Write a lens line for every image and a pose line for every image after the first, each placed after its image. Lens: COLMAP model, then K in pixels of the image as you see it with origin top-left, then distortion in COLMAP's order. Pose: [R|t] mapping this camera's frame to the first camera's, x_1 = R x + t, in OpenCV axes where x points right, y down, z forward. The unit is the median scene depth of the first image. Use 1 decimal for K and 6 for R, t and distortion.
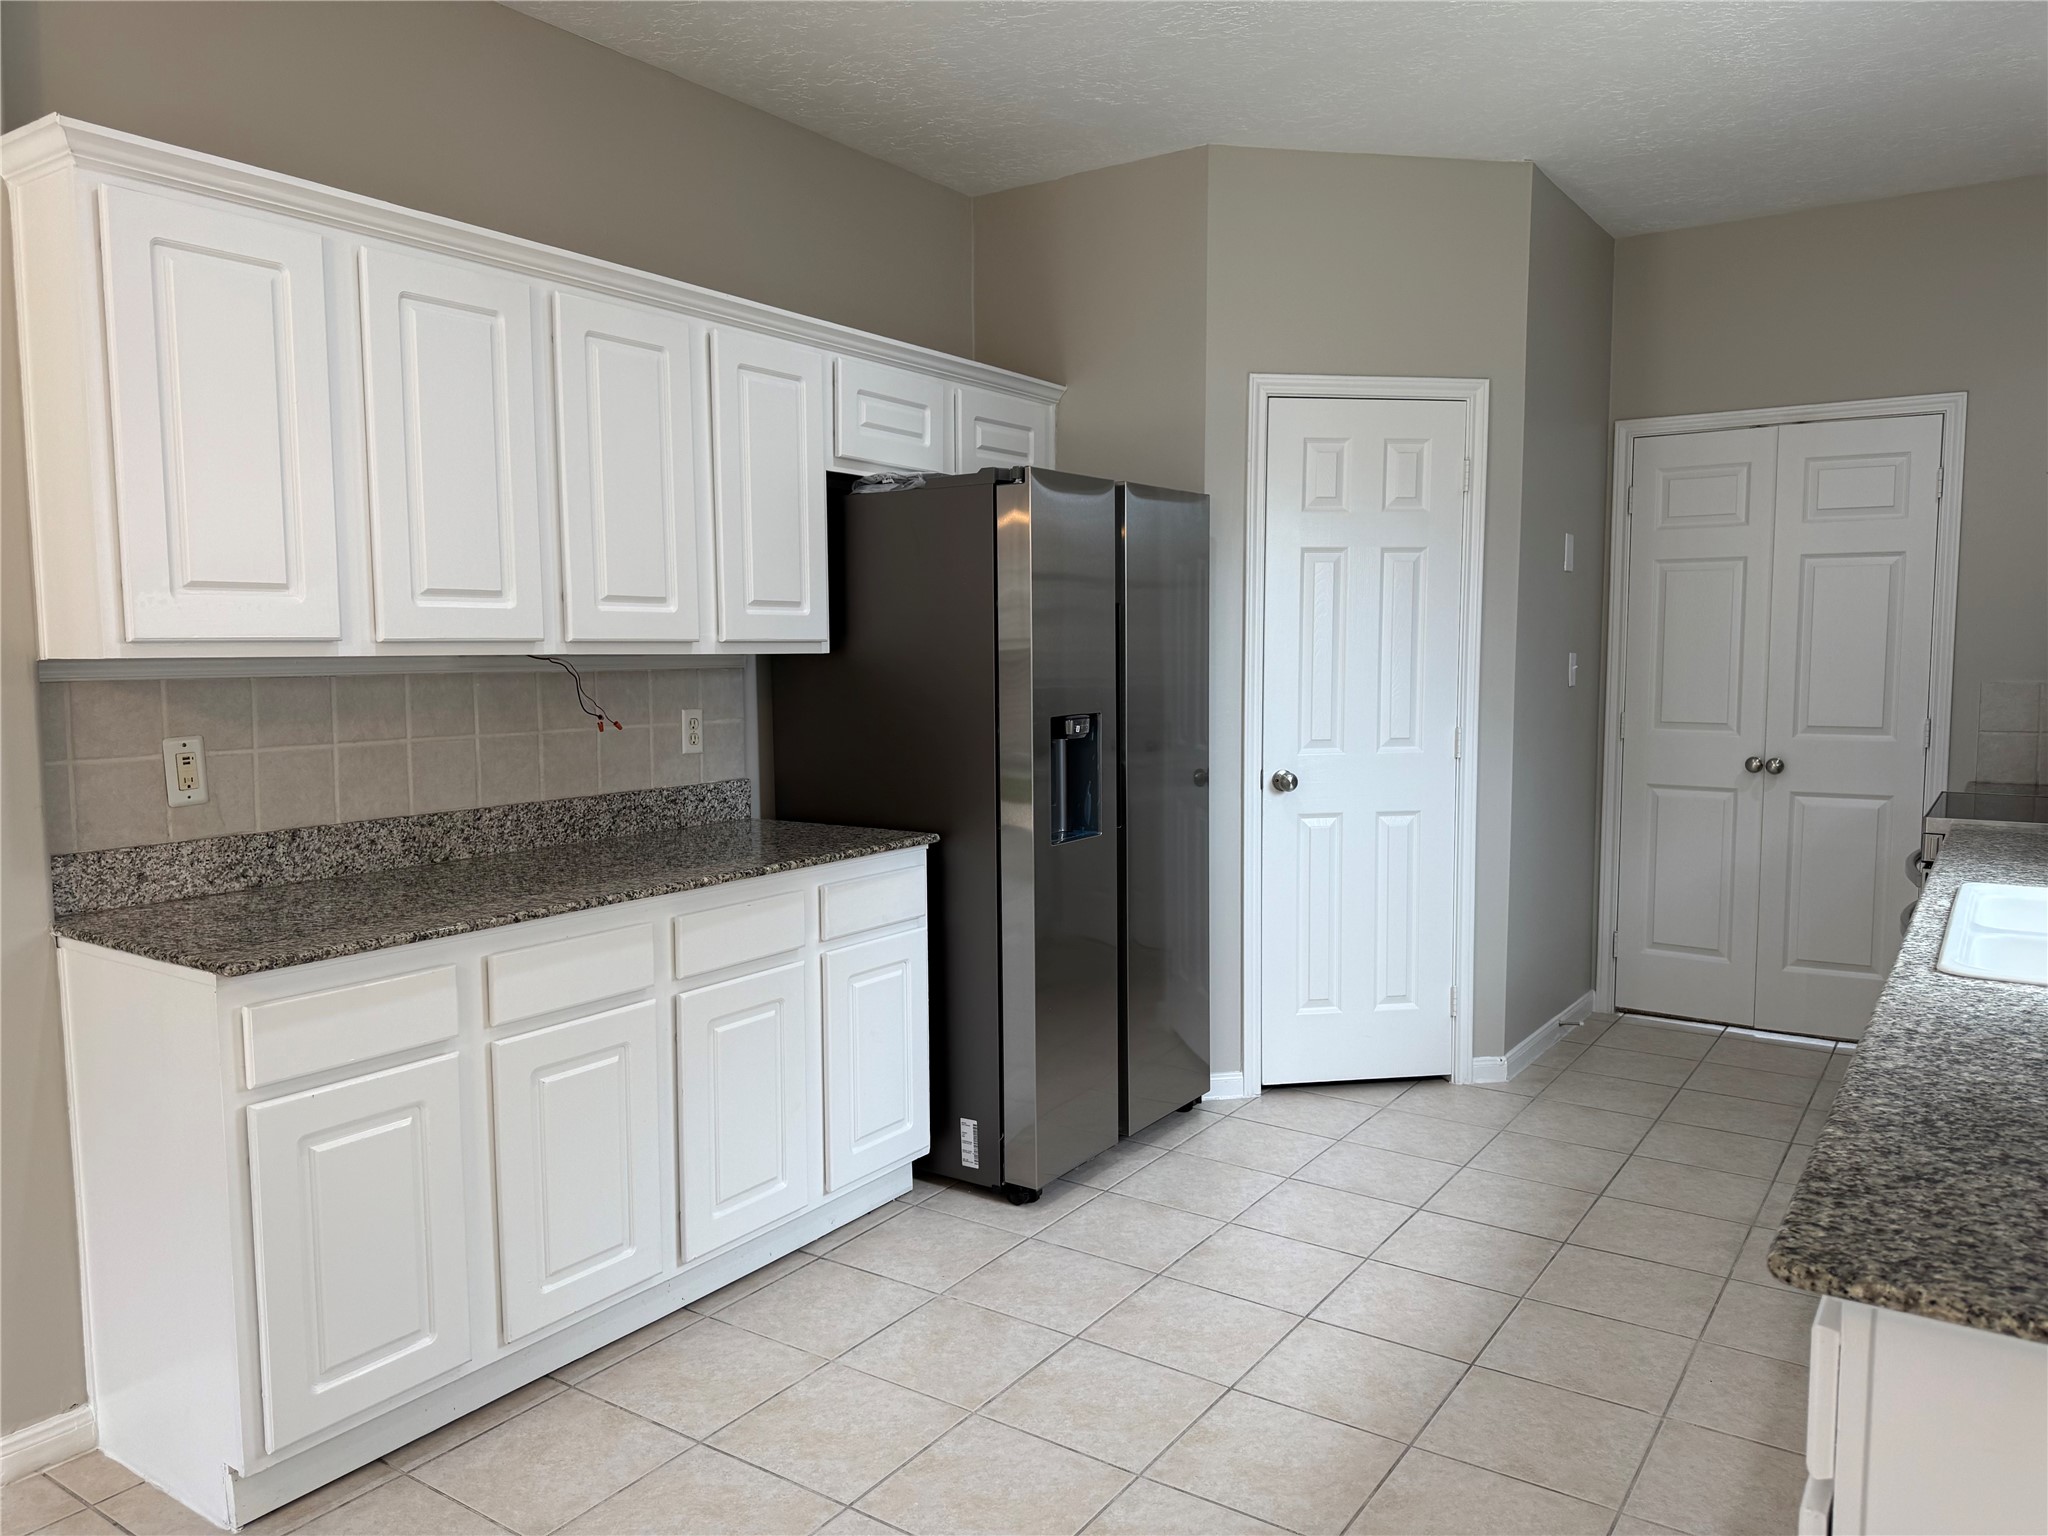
lens RADIAL K [[1459.1, 0, 1024.0], [0, 1459.1, 768.0], [0, 0, 1]] dist [0.108404, -0.080960]
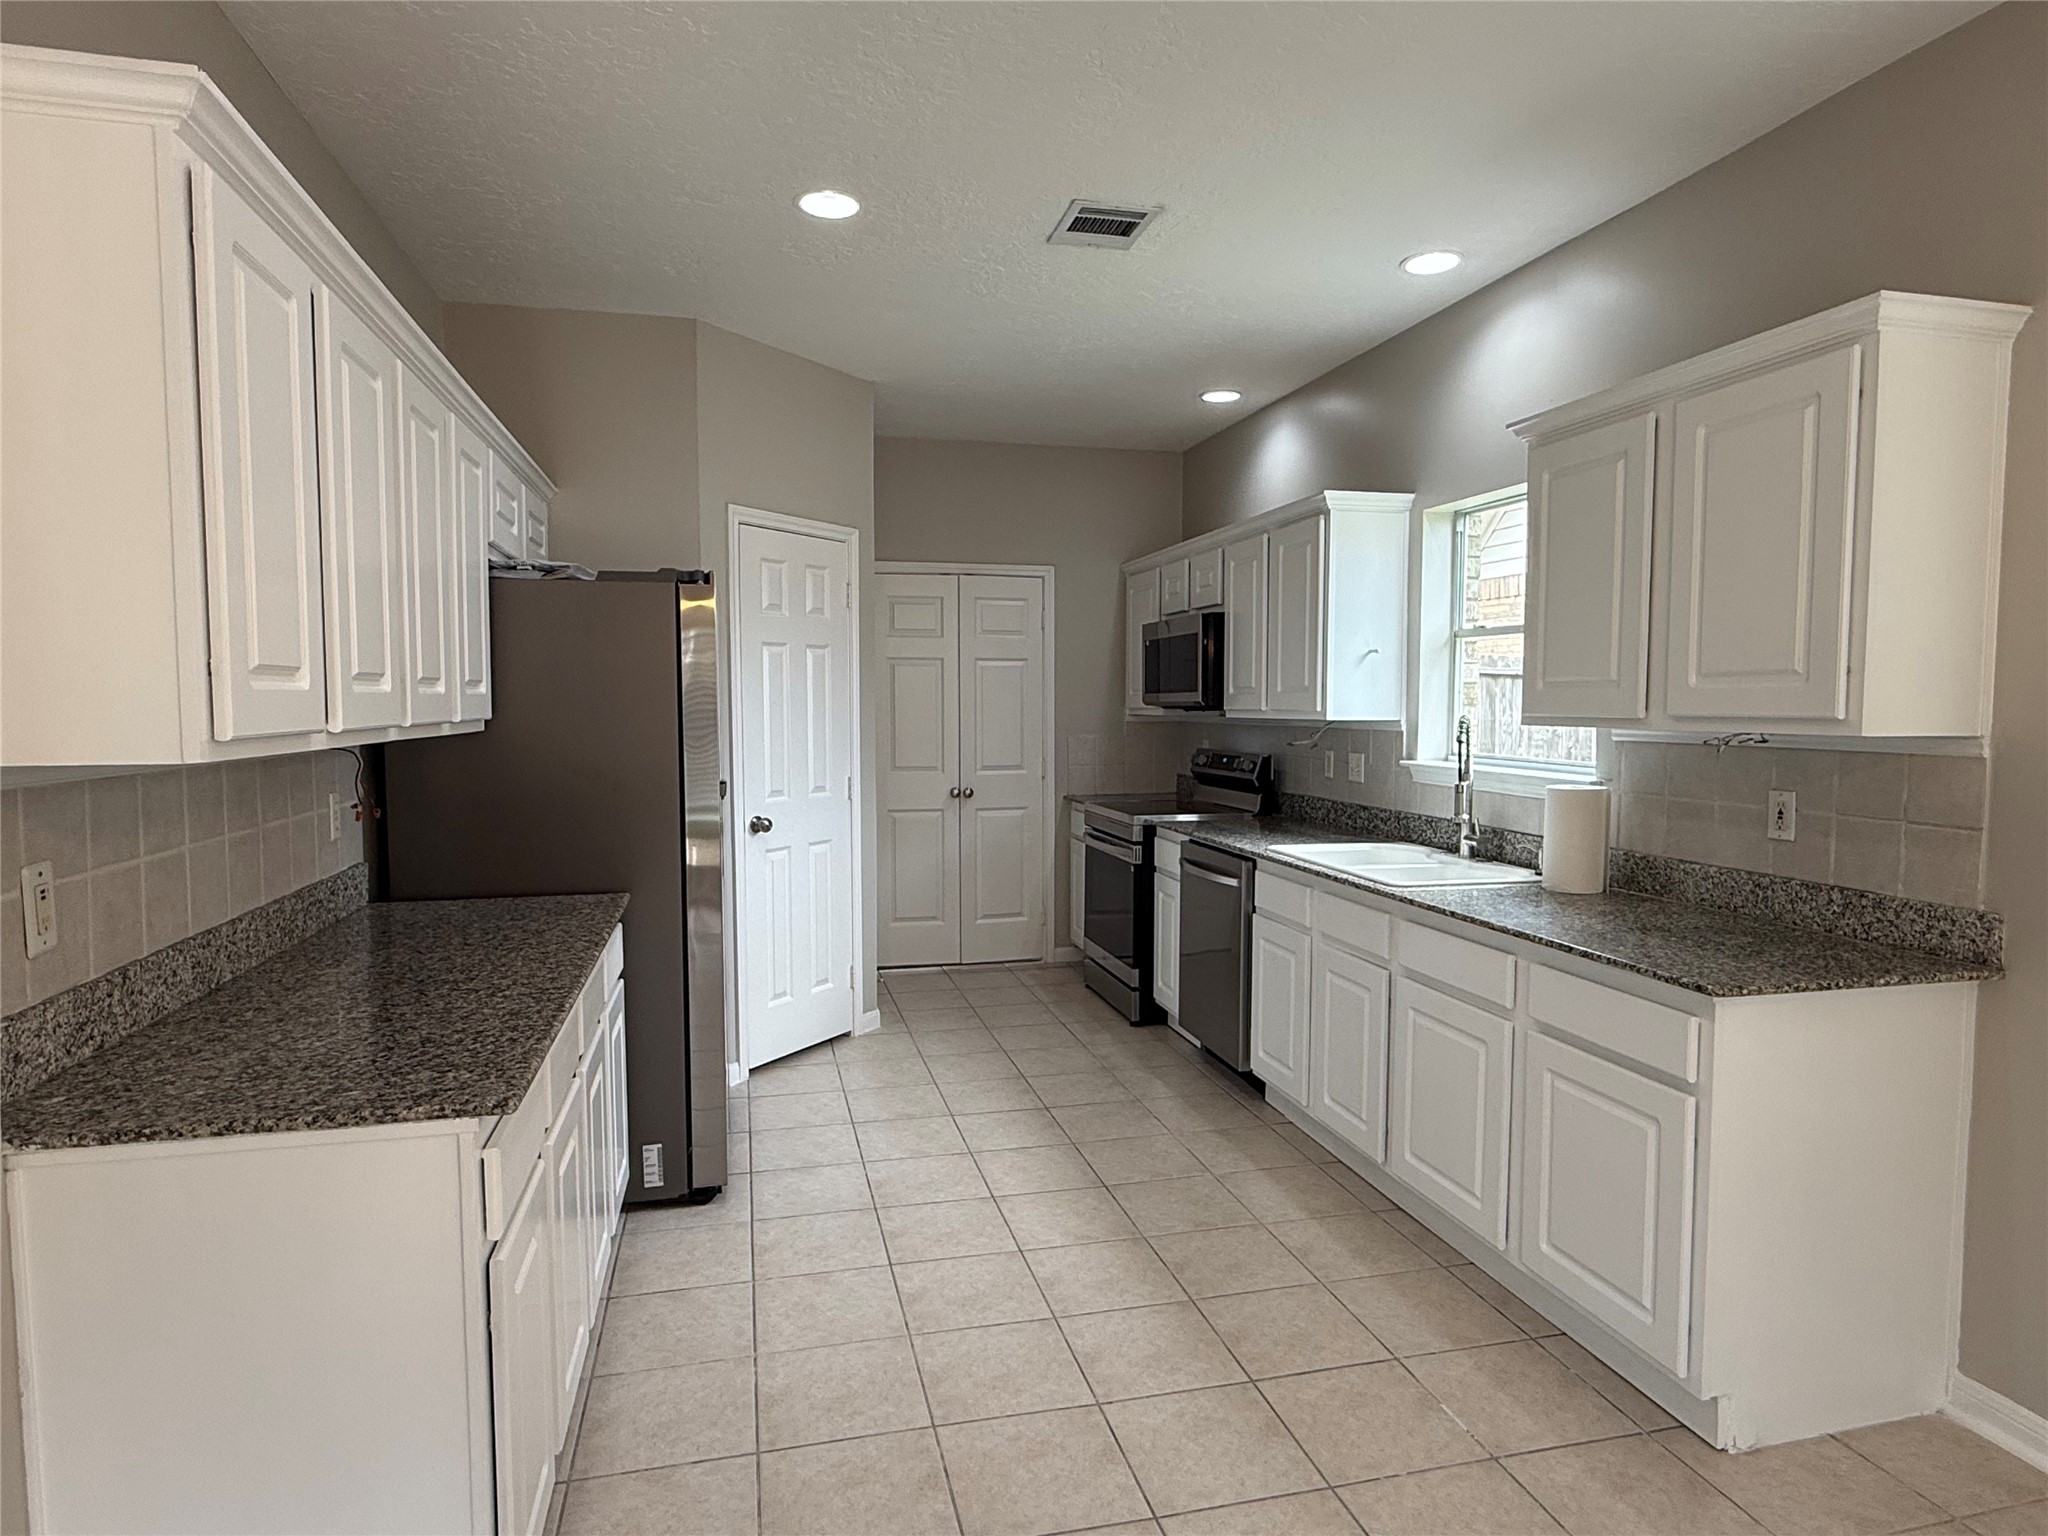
lens RADIAL K [[1180.3, 0, 1024.0], [0, 1180.3, 768.0], [0, 0, 1]] dist [-0.001964, 0.044872]
pose [[0.669559, -0.040961, 0.741628, -0.495669], [0.065672, 0.997833, -0.004179, -0.024311], [-0.739850, 0.051502, 0.670798, 0.168488]]
